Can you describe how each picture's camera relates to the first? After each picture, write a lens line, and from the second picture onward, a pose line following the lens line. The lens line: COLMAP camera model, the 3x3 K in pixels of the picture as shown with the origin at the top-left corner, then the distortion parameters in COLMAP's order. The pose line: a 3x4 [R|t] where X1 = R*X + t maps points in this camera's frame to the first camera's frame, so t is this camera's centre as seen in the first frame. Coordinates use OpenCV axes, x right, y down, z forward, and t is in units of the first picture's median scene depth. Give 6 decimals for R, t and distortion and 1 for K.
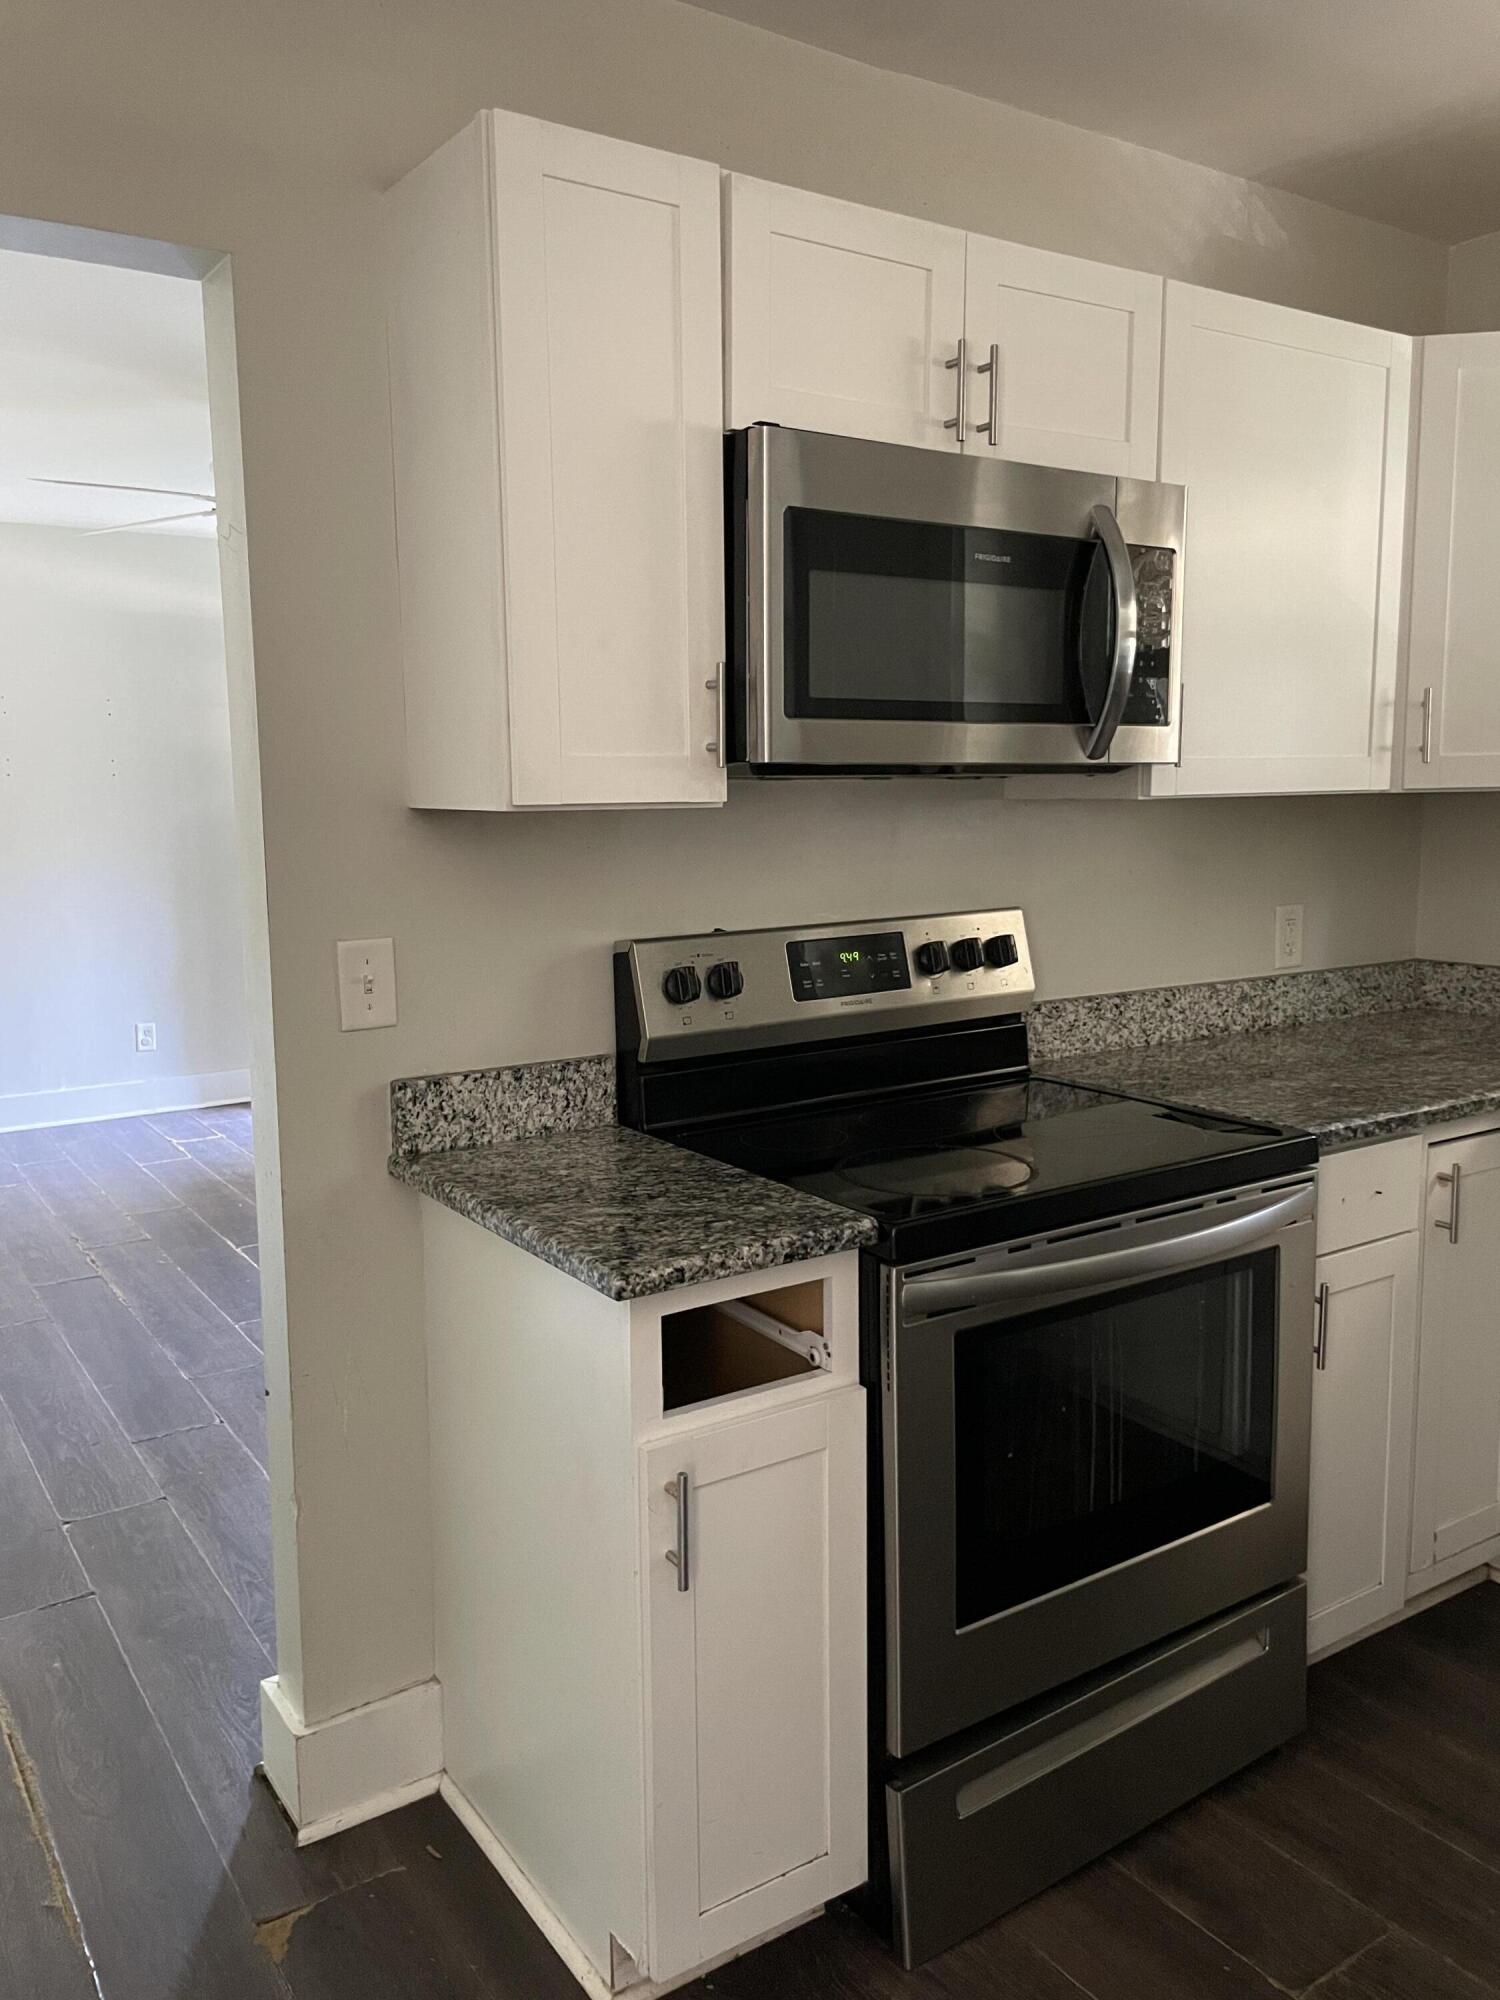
lens RADIAL K [[1528.9, 0, 750.0], [0, 1528.9, 1000.0], [0, 0, 1]] dist [0.082341, -0.102643]
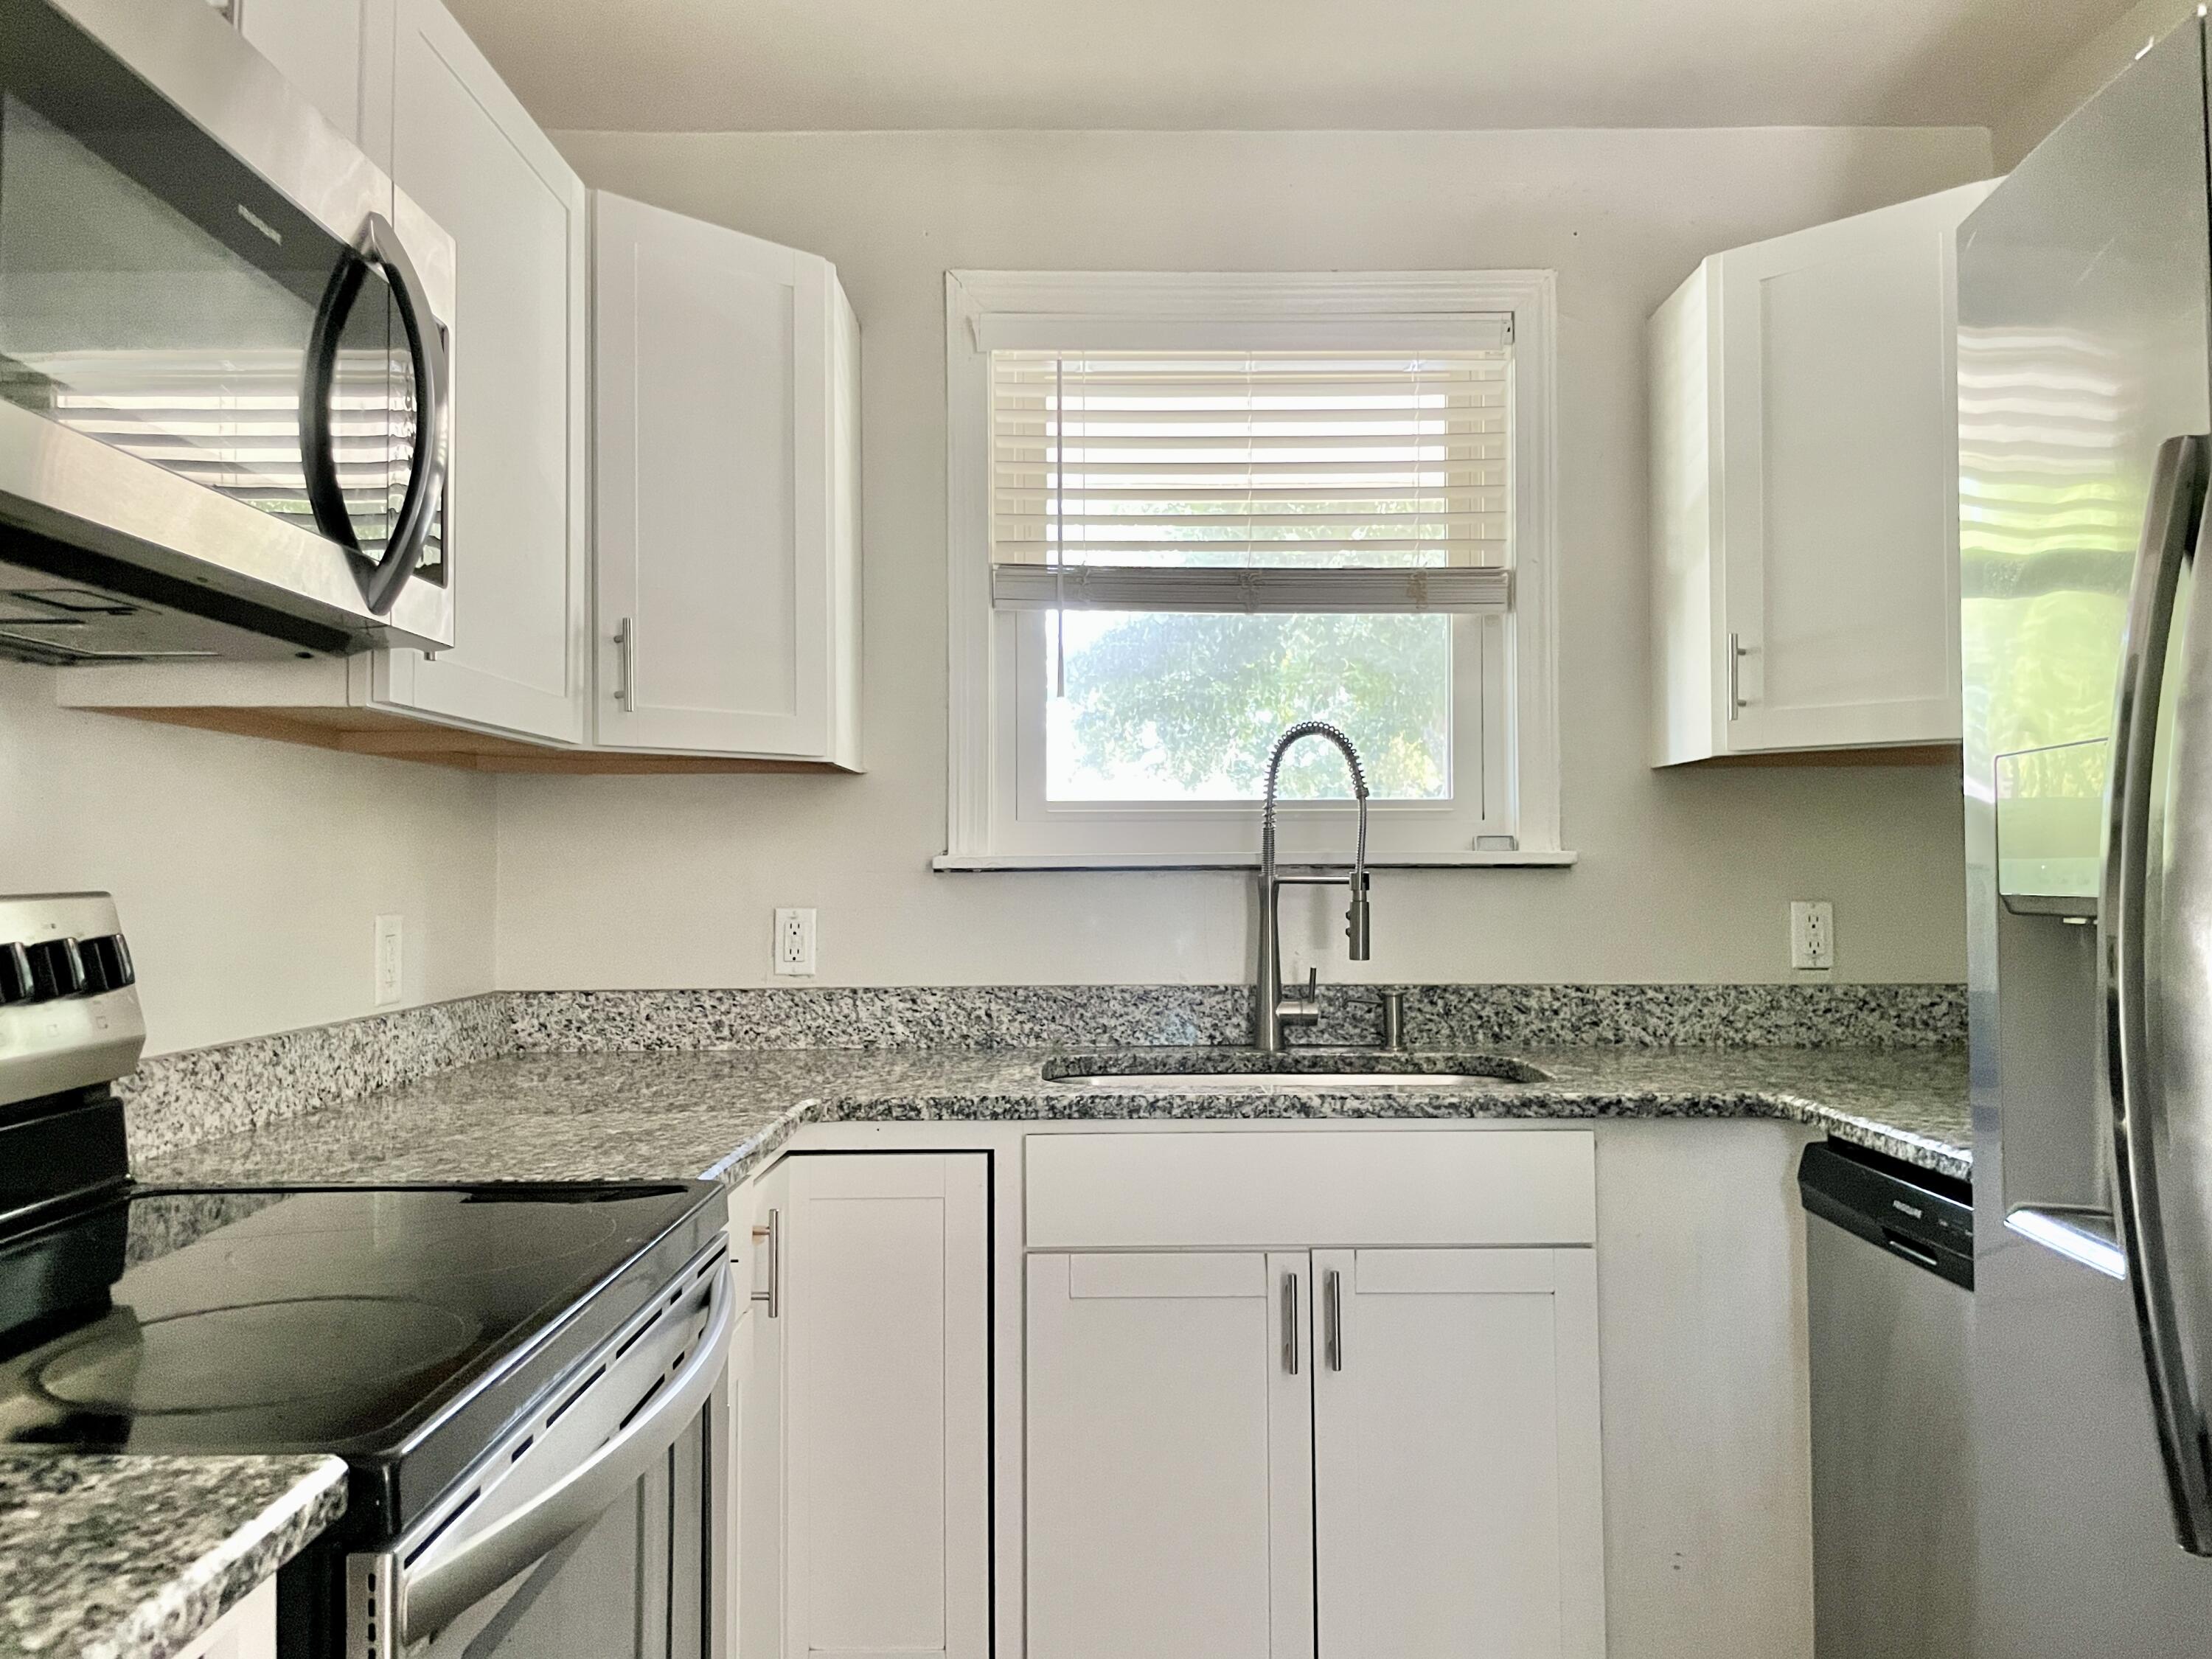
lens RADIAL K [[1691.0, 0, 1106.0], [0, 1691.0, 829.5], [0, 0, 1]] dist [0.082341, -0.102643]
pose [[0.554588, 0.028392, 0.831640, -0.136939], [0.113745, 0.987450, -0.109563, 0.026006], [-0.824314, 0.155357, 0.544399, 0.317863]]
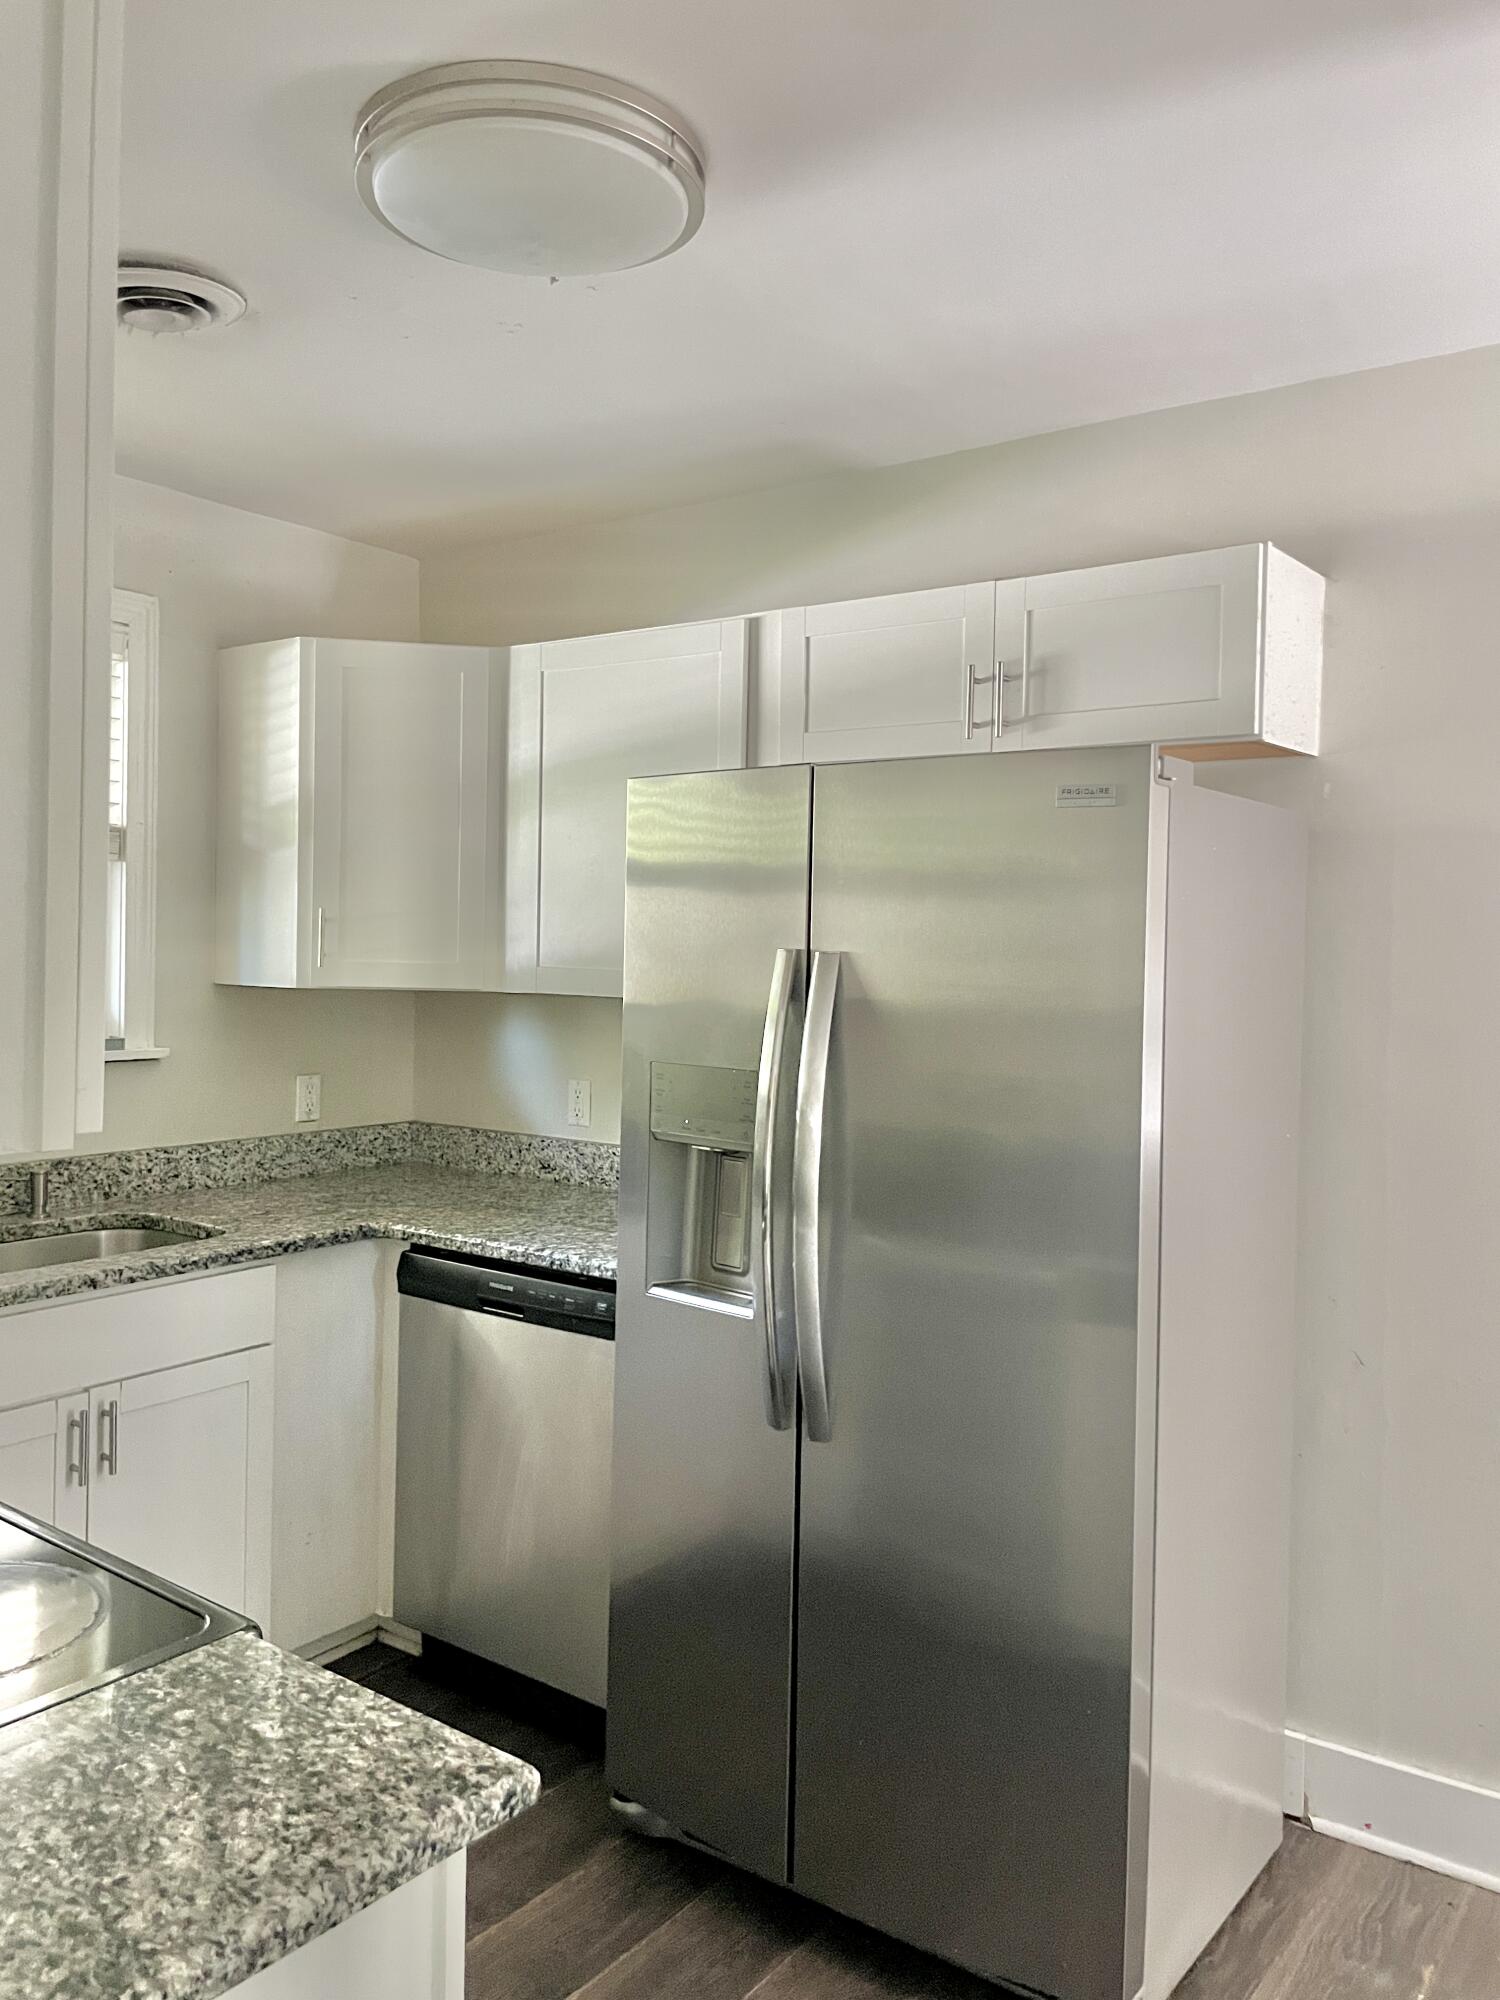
lens RADIAL K [[1528.9, 0, 750.0], [0, 1528.9, 1000.0], [0, 0, 1]] dist [0.082341, -0.102643]
pose [[-0.337498, -0.030902, 0.940819, -0.432507], [0.111963, 0.991048, 0.072716, -0.115513], [-0.934644, 0.129878, -0.331017, 0.612201]]
